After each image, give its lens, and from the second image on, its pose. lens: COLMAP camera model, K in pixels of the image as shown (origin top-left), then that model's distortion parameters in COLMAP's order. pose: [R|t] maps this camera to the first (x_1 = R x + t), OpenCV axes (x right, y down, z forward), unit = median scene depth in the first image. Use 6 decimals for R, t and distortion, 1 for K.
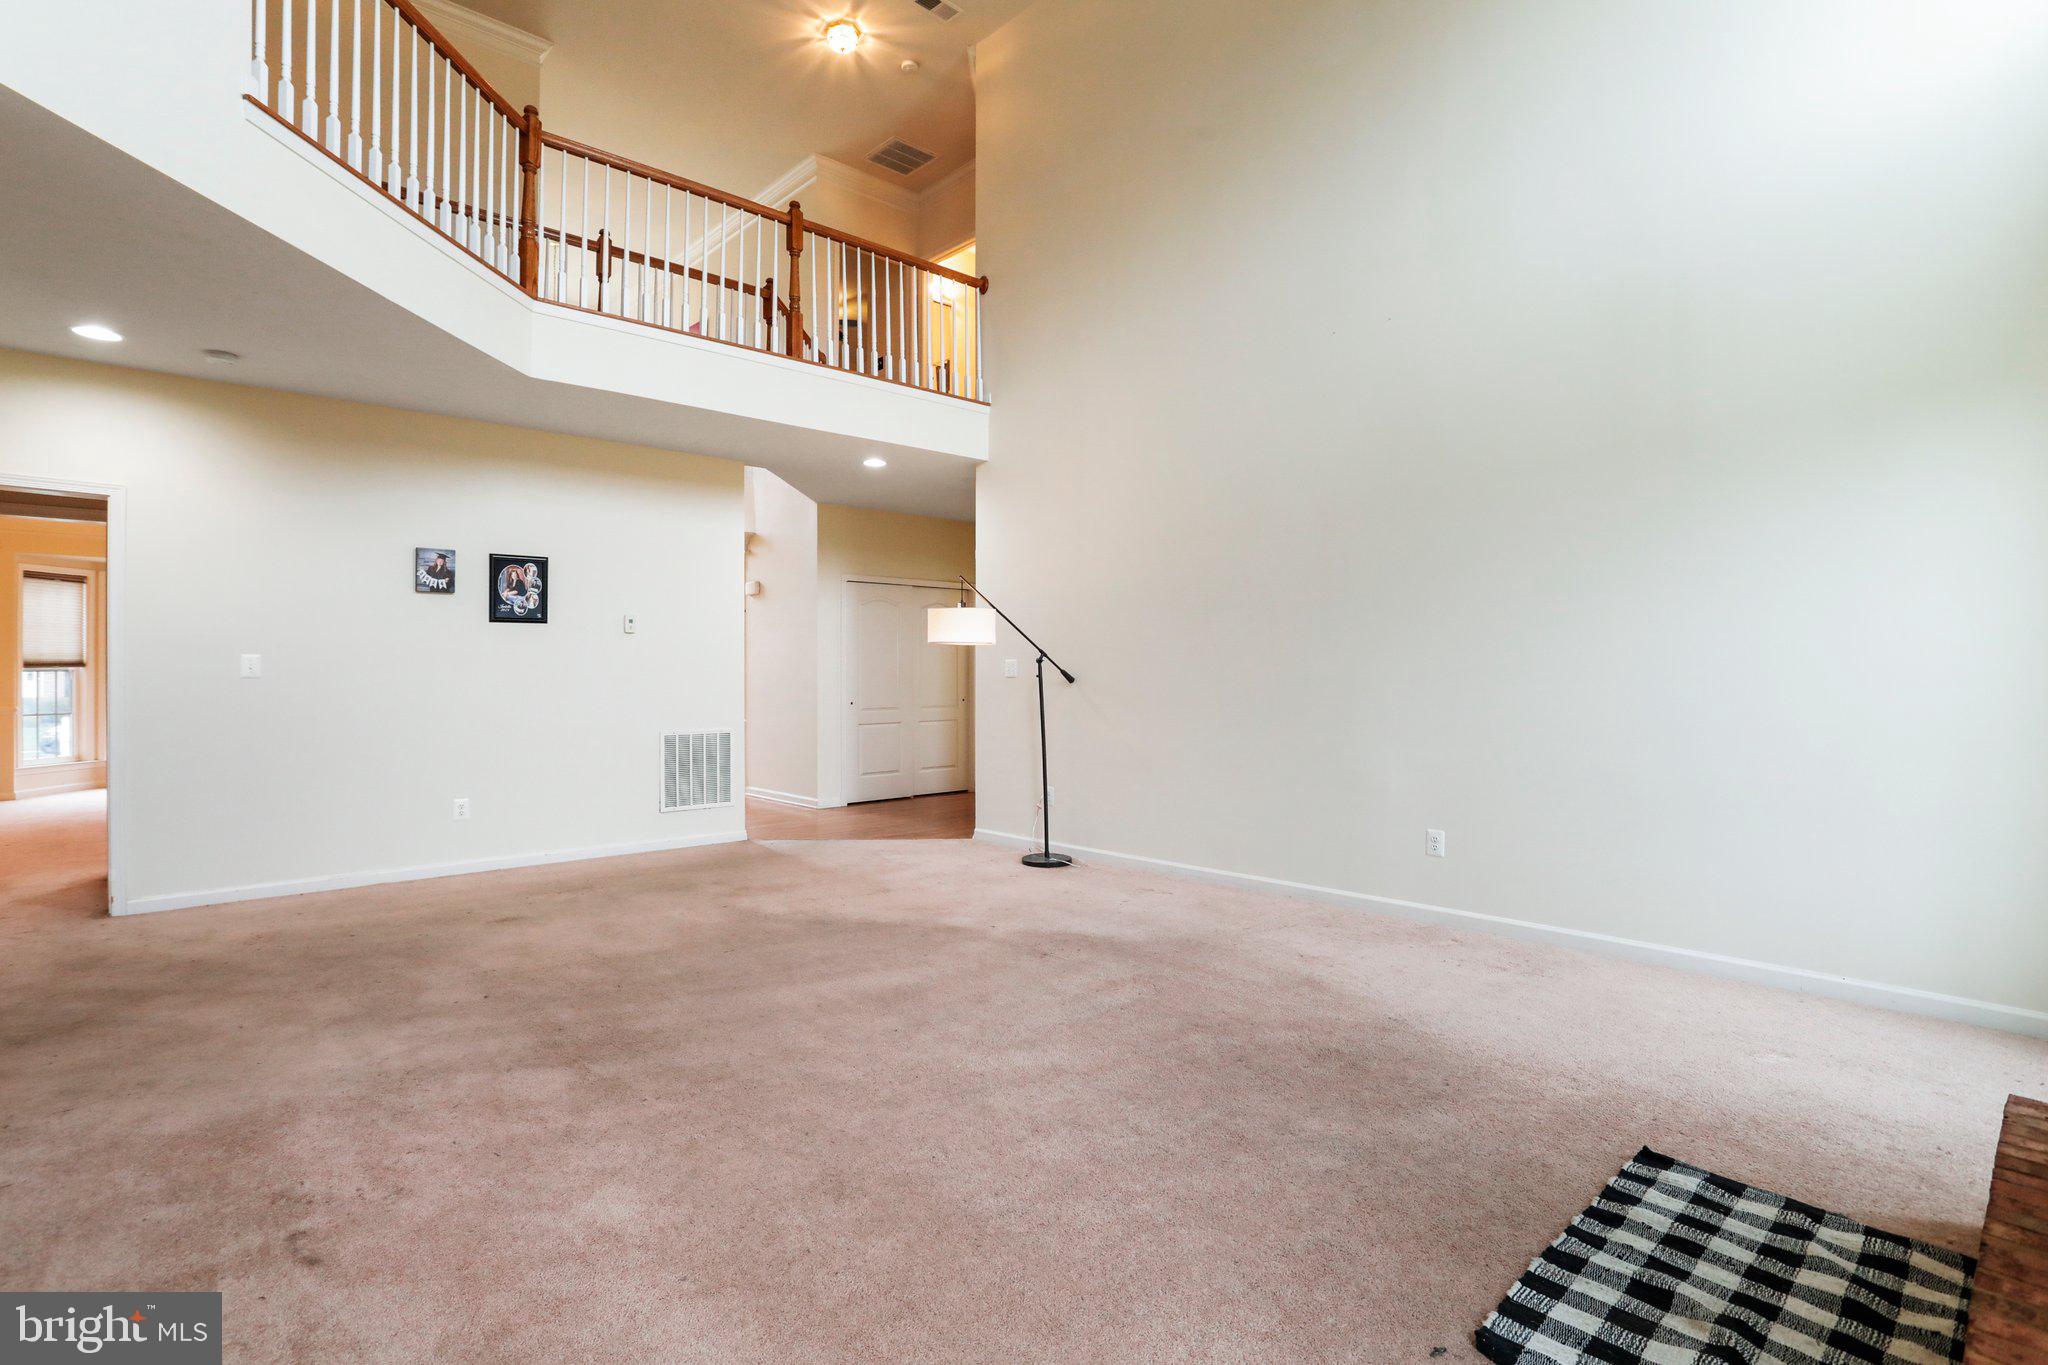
lens RADIAL K [[1007.1, 0, 1029.9], [0, 1007.1, 680.6], [0, 0, 1]] dist [-0.028675, 0.005941]
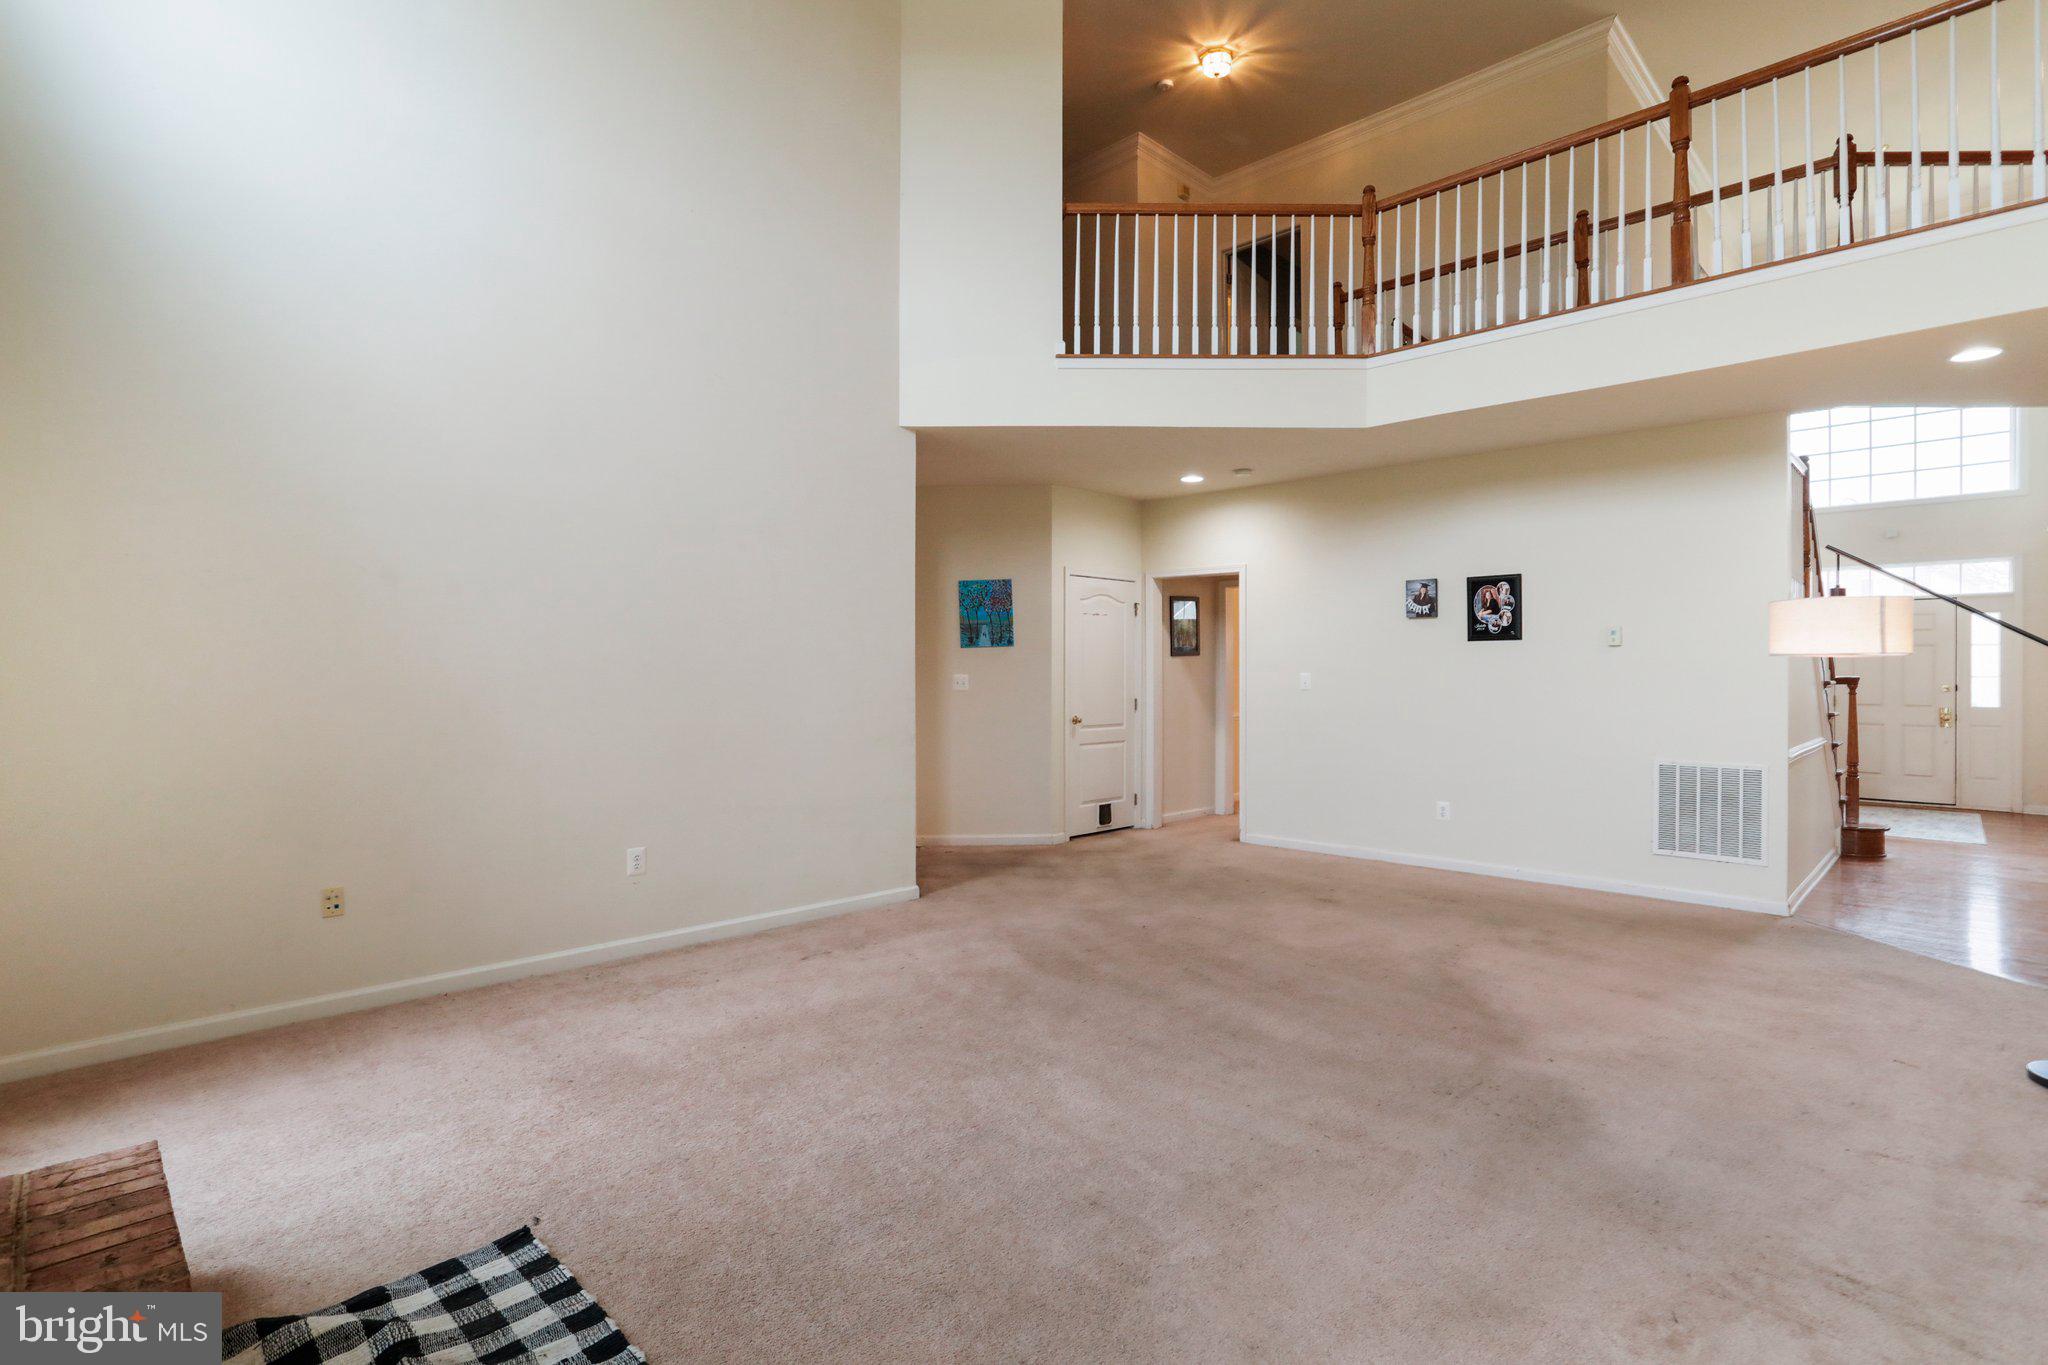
lens RADIAL K [[1007.1, 0, 1028.4], [0, 1007.1, 679.3], [0, 0, 1]] dist [-0.028675, 0.005941]
pose [[0.042112, 0.003253, -0.999108, 0.506994], [-0.013112, 0.999910, 0.002703, -0.014028], [0.999027, 0.012986, 0.042151, 0.475991]]
